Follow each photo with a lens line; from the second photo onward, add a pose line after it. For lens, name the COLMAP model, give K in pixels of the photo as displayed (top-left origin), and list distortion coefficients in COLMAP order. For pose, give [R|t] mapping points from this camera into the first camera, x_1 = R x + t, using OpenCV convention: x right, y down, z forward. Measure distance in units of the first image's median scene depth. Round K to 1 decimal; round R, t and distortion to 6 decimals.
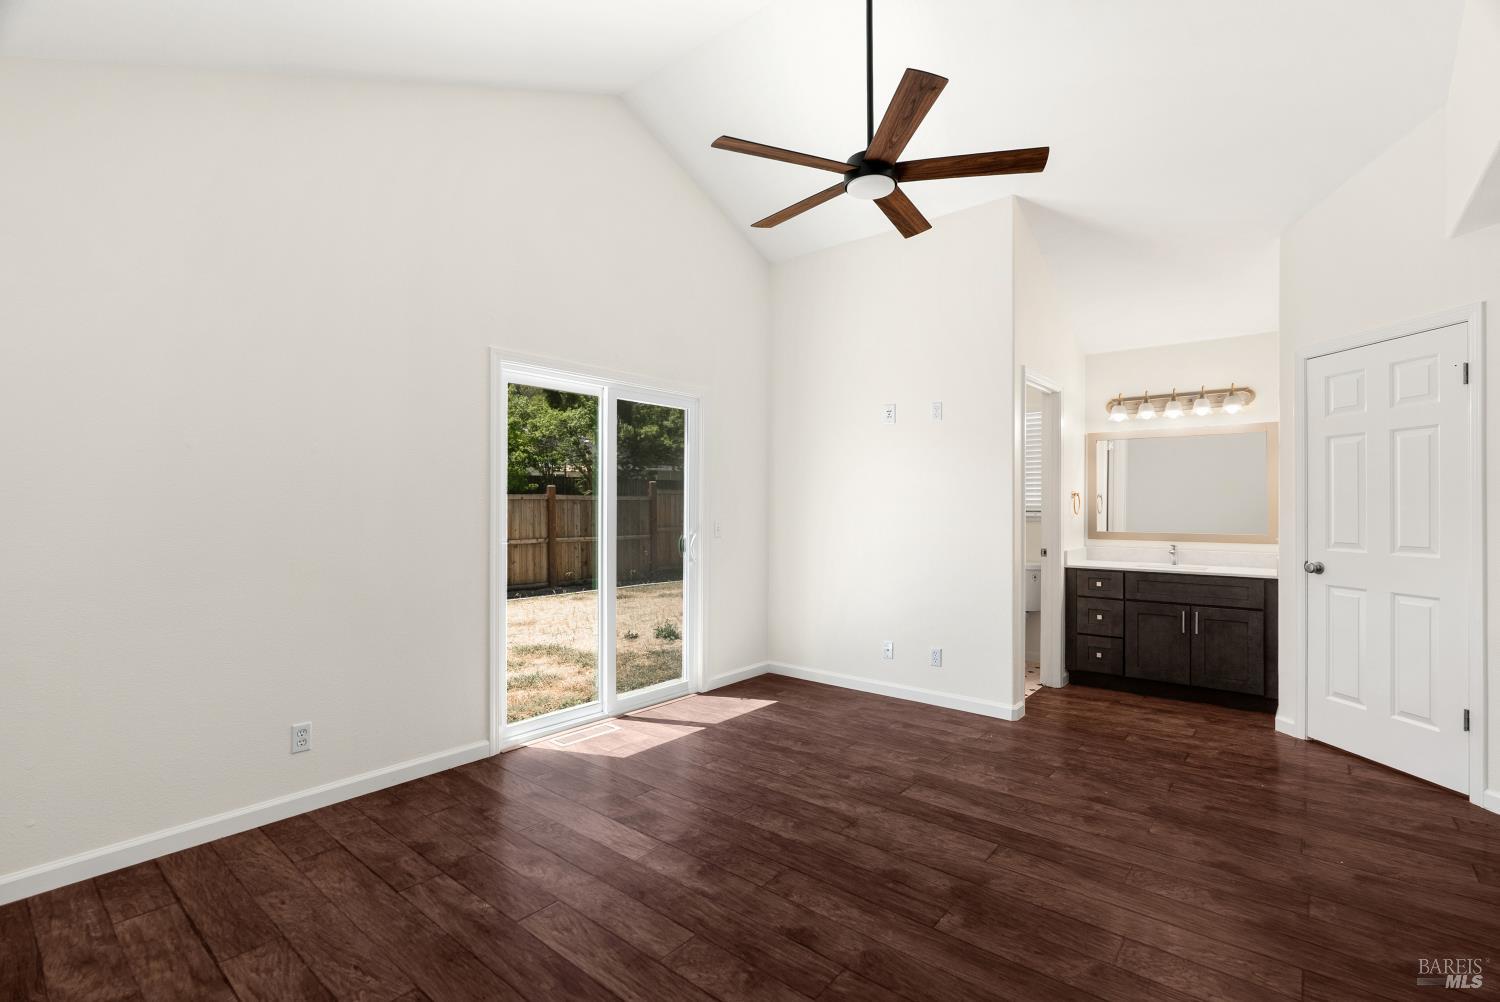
lens RADIAL K [[686.2, 0, 758.5], [0, 686.2, 505.4], [0, 0, 1]] dist [-0.008496, 0.005368]
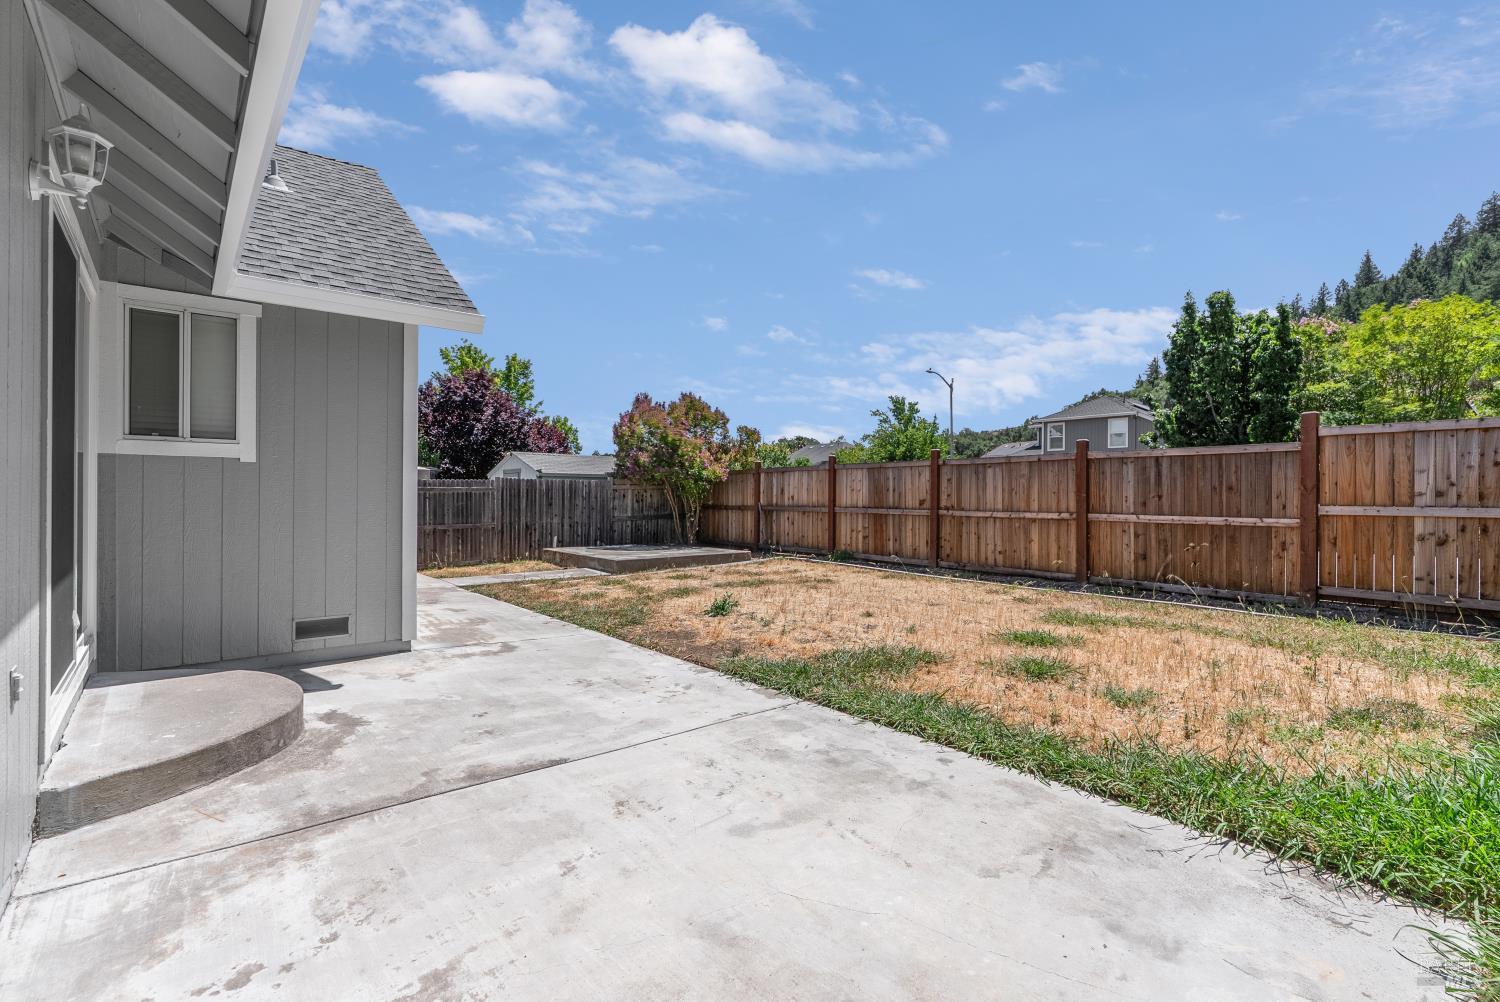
lens RADIAL K [[686.2, 0, 751.4], [0, 686.2, 474.3], [0, 0, 1]] dist [-0.008496, 0.005368]
pose [[-0.184386, -0.036179, -0.982188, 1.605251], [-0.006296, 0.999345, -0.035629, 0.121336], [0.982834, -0.000386, -0.184493, 2.771168]]
